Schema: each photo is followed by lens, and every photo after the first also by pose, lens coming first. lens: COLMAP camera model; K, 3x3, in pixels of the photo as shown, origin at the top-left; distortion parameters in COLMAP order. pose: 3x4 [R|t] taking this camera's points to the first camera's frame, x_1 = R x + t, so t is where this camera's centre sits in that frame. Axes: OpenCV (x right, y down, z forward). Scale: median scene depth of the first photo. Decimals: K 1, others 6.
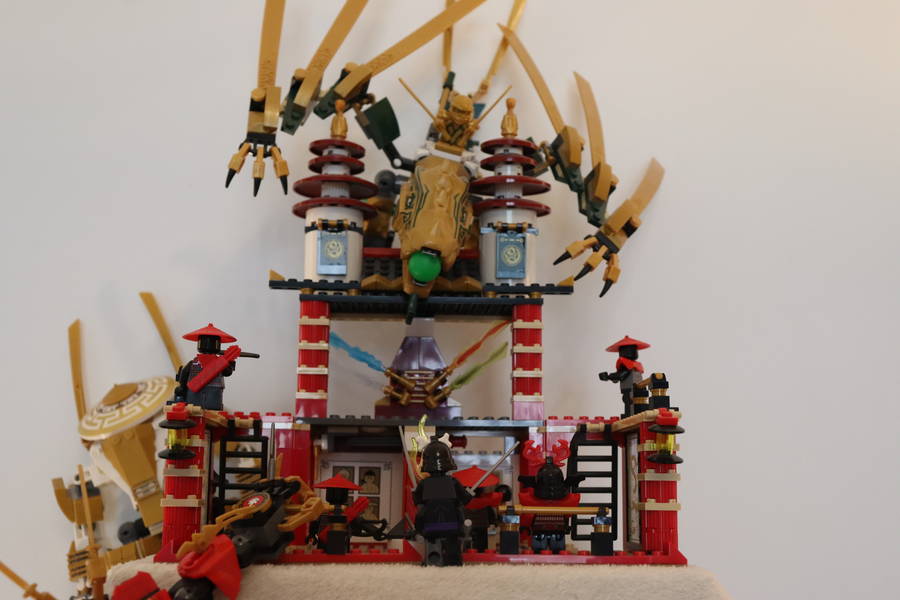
lens RADIAL K [[1179.2, 0, 452.7], [0, 1179.2, 299.2], [0, 0, 1]] dist [0.015028, 0.000000]
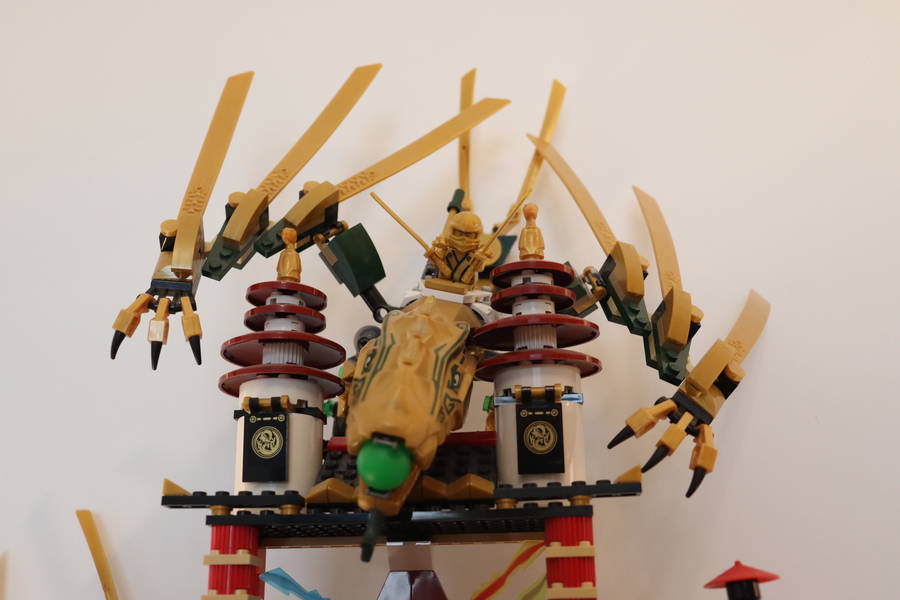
lens RADIAL K [[952.9, 0, 448.5], [0, 952.9, 298.0], [0, 0, 1]] dist [-0.076049, 0.000000]
pose [[0.987599, -0.074919, -0.137967, 0.075898], [0.048430, 0.981316, -0.186206, -0.017567], [0.149340, 0.177215, 0.972776, 0.473823]]
